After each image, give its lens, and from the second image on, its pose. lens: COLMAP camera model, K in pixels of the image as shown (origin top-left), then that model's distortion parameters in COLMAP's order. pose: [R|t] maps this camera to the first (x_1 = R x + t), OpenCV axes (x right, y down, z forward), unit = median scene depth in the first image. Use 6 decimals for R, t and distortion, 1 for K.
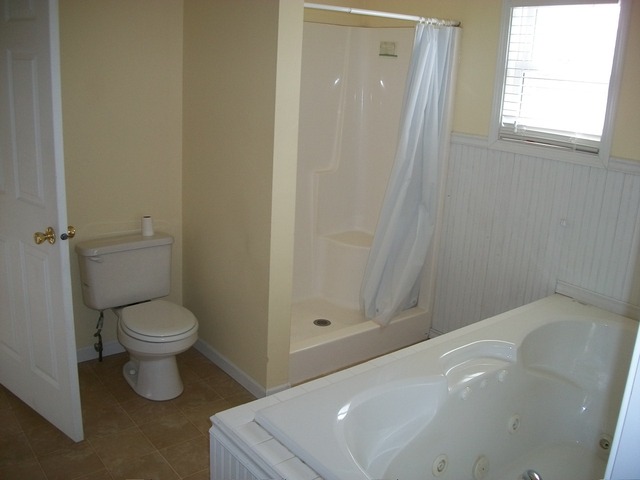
lens RADIAL K [[622.4, 0, 320.0], [0, 622.4, 240.0], [0, 0, 1]] dist [-0.016481, -0.022761]
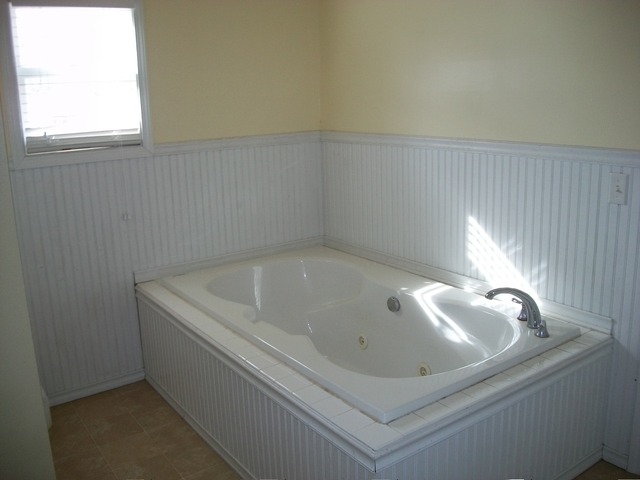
lens RADIAL K [[622.4, 0, 320.0], [0, 622.4, 240.0], [0, 0, 1]] dist [-0.016481, -0.022761]
pose [[0.063382, -0.295120, 0.953356, -0.601373], [0.319770, 0.910917, 0.260723, -0.161949], [-0.945373, 0.288329, 0.152106, 0.548152]]
